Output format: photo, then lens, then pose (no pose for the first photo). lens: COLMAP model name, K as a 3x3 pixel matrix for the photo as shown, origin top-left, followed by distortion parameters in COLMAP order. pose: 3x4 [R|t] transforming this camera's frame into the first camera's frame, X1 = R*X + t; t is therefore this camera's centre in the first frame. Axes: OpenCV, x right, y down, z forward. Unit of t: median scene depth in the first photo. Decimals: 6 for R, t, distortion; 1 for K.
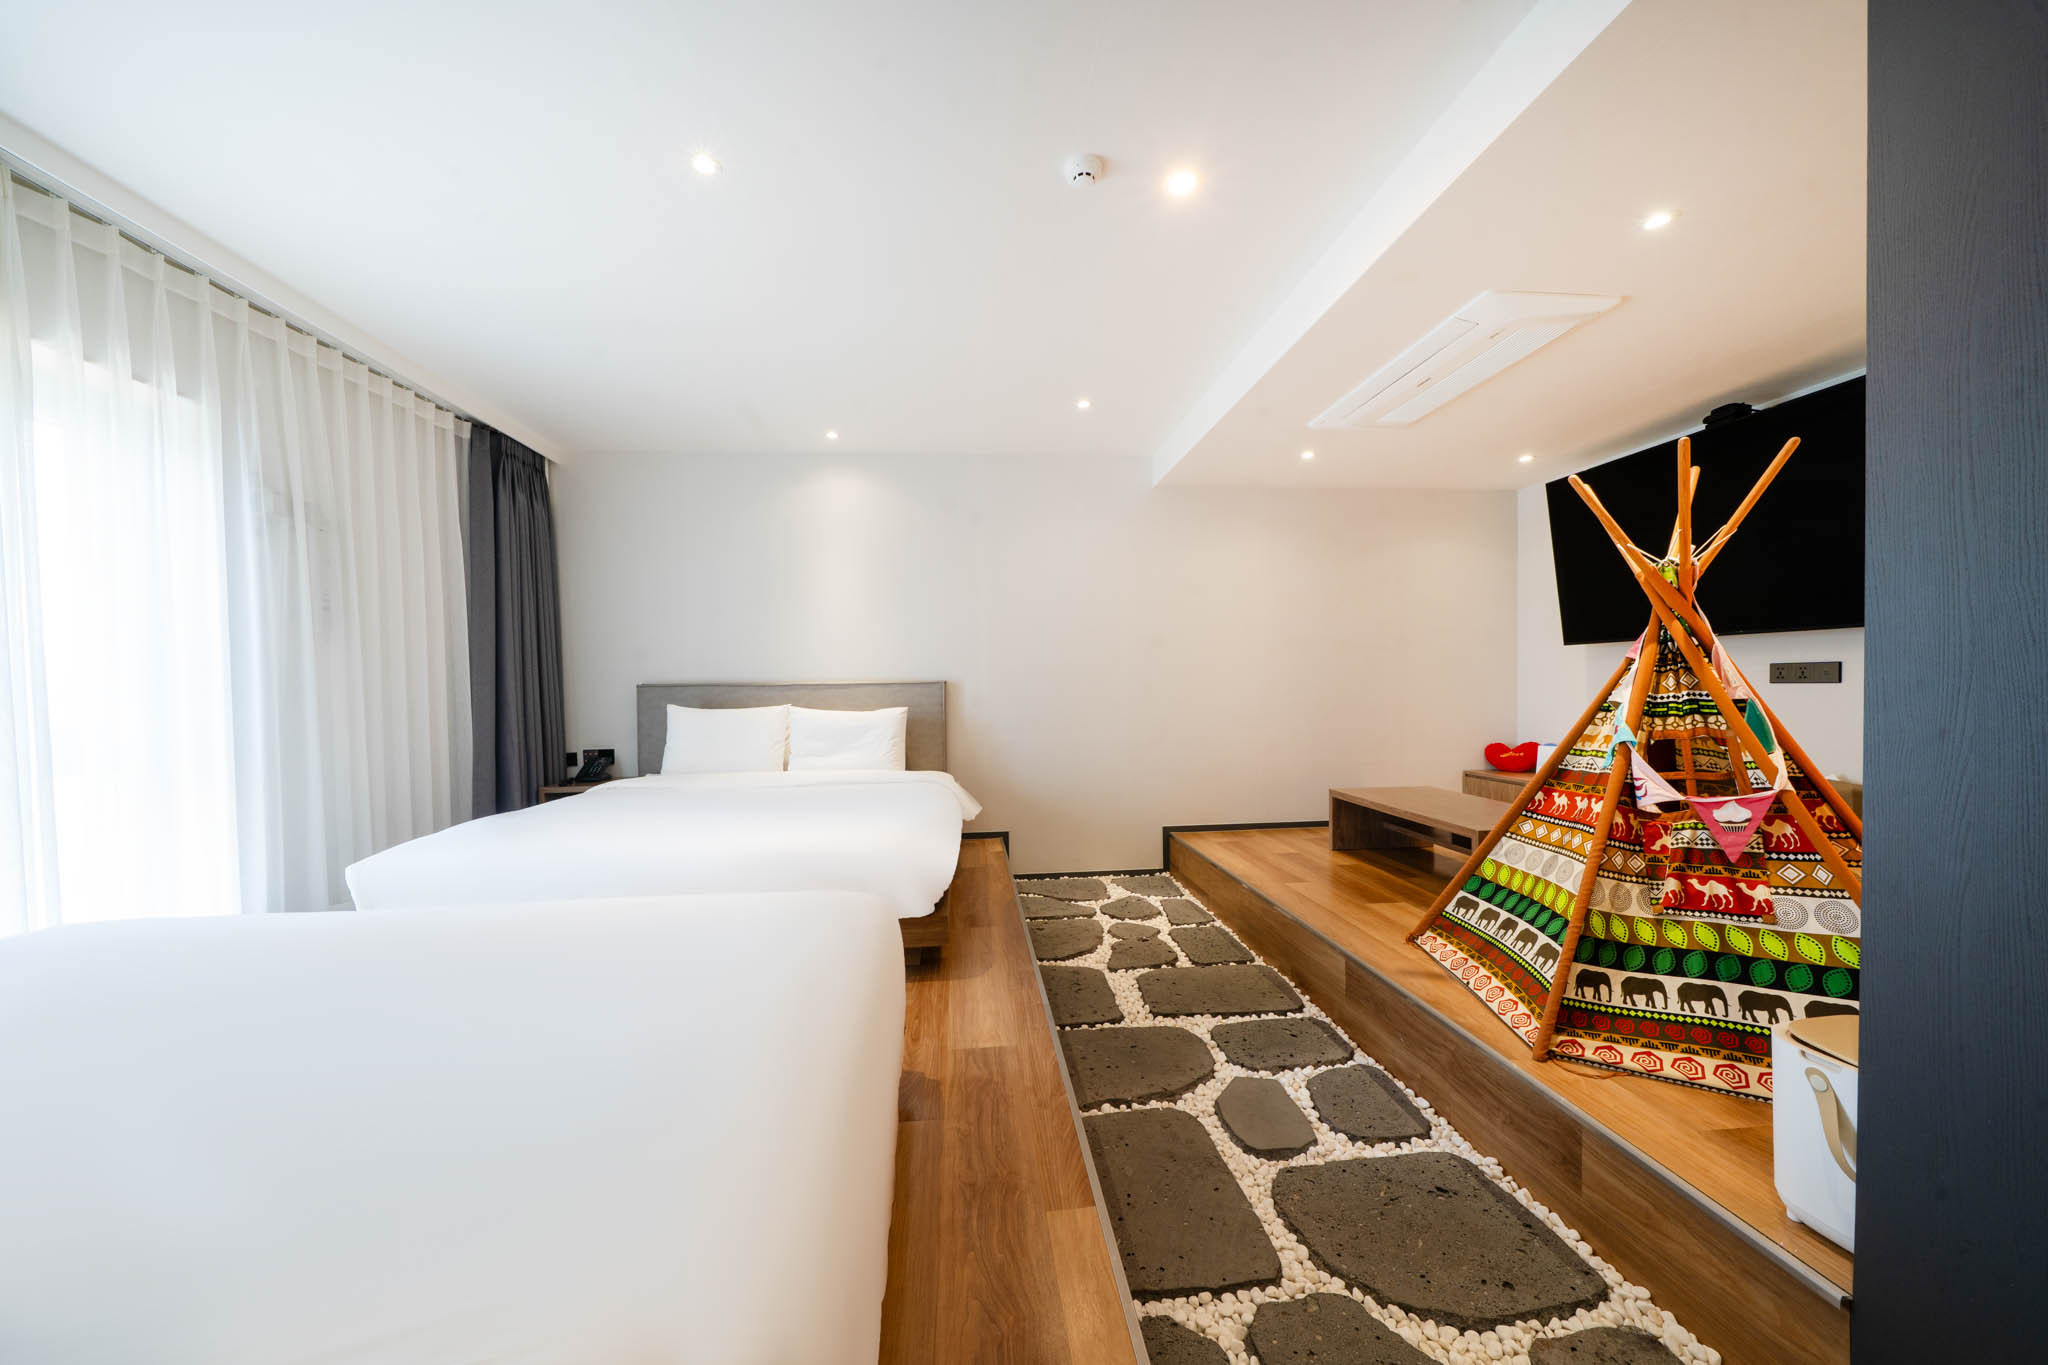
lens RADIAL K [[719.7, 0, 1022.1], [0, 719.7, 691.1], [0, 0, 1]] dist [0.000417, -0.000034]
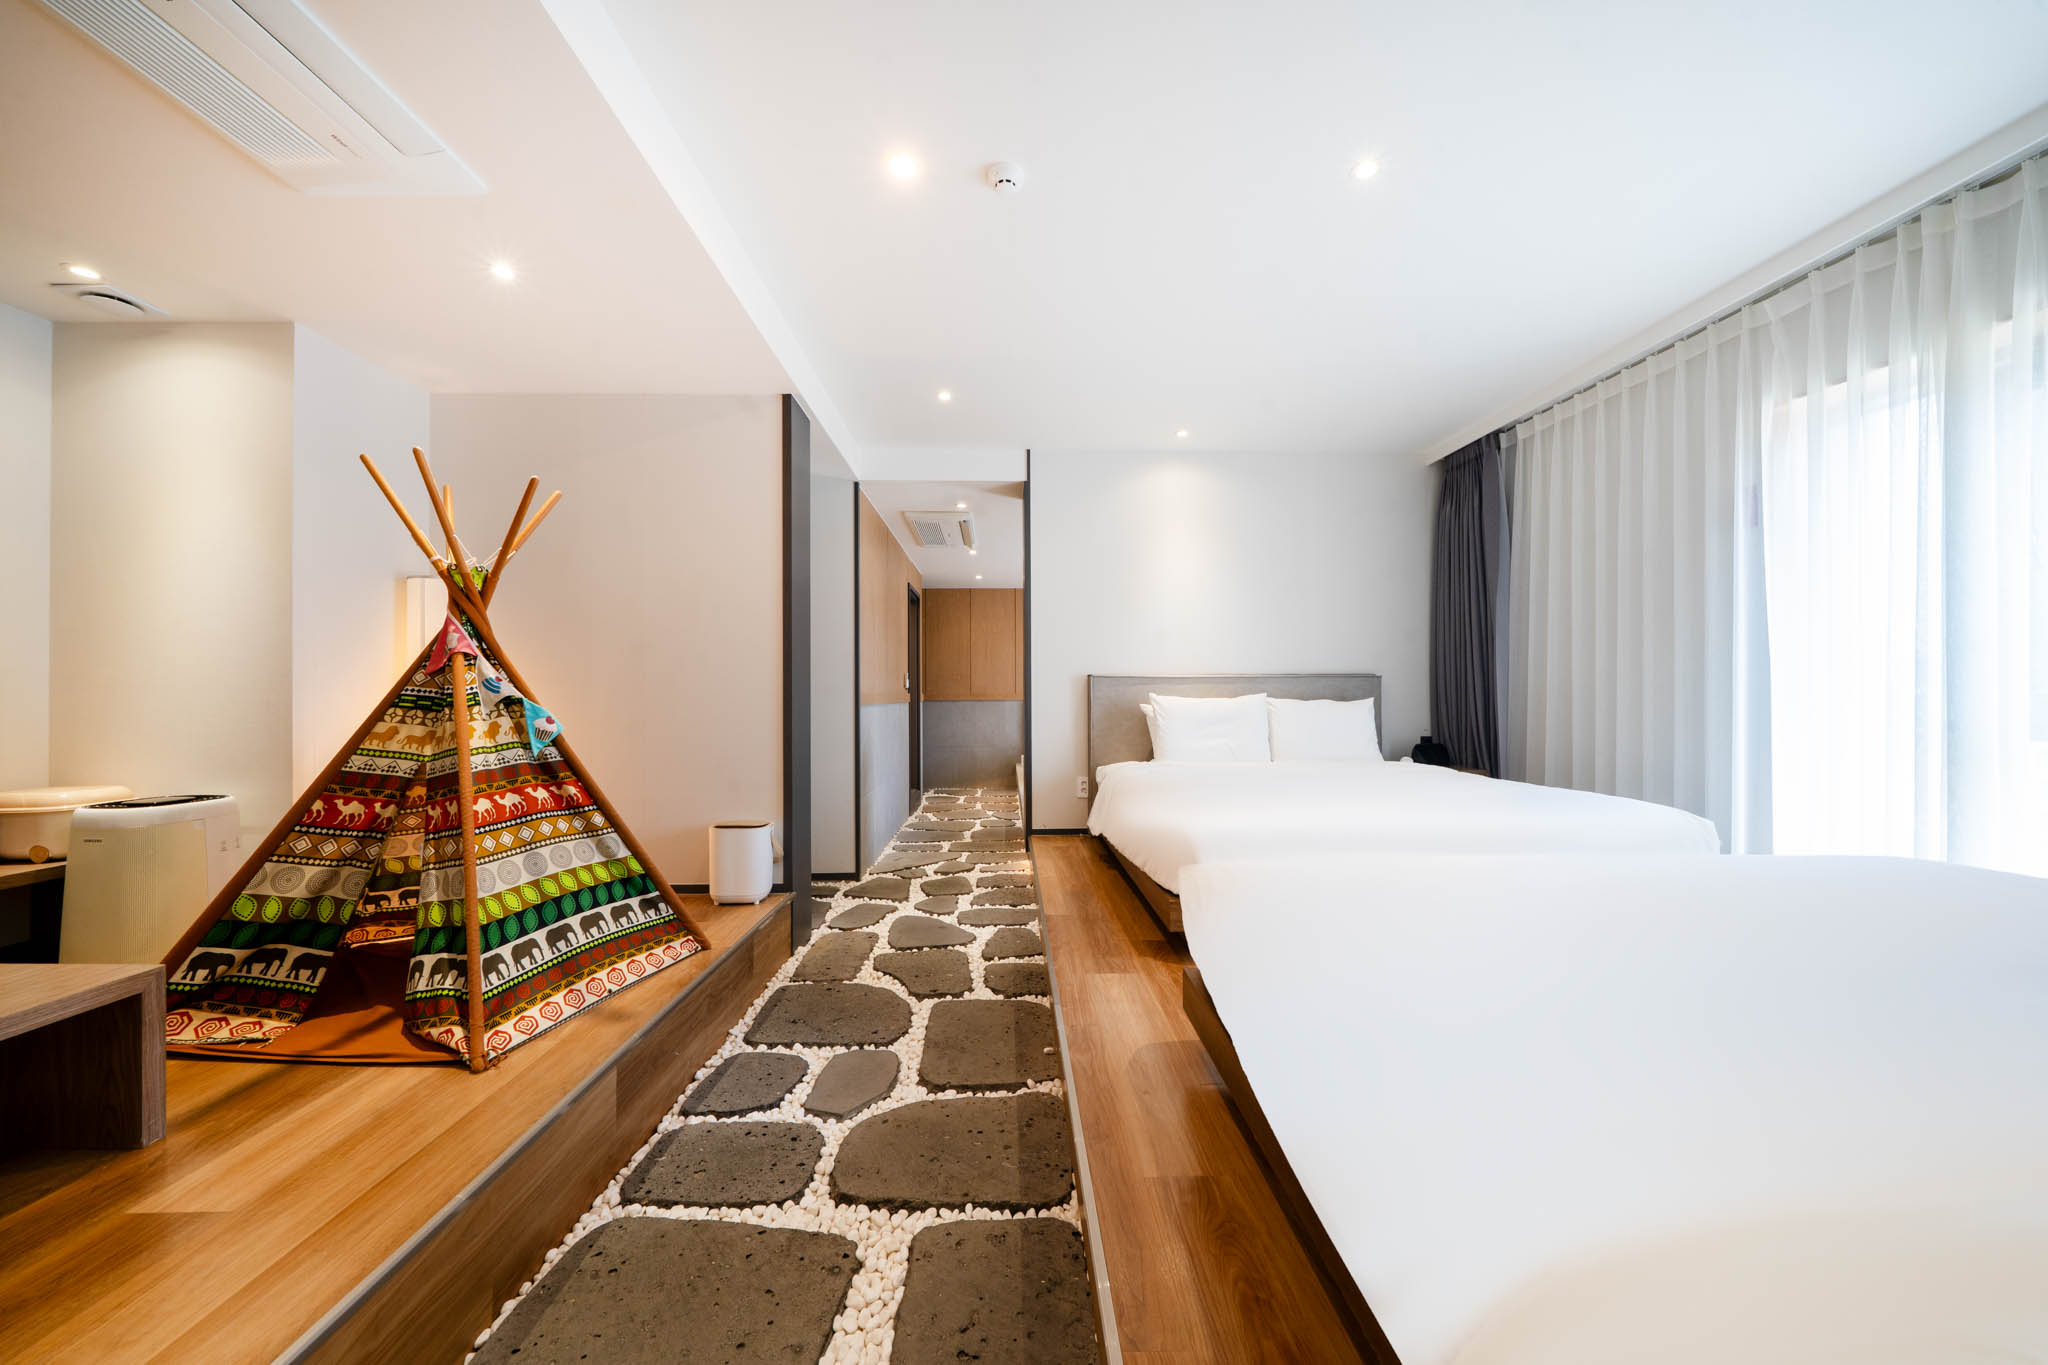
lens RADIAL K [[719.7, 0, 1022.1], [0, 719.7, 691.1], [0, 0, 1]] dist [0.000417, -0.000034]
pose [[-0.997832, 0.002923, 0.065741, 0.017482], [0.003003, 0.999995, 0.001120, 0.012188], [-0.065737, 0.001315, -0.997836, 2.000977]]
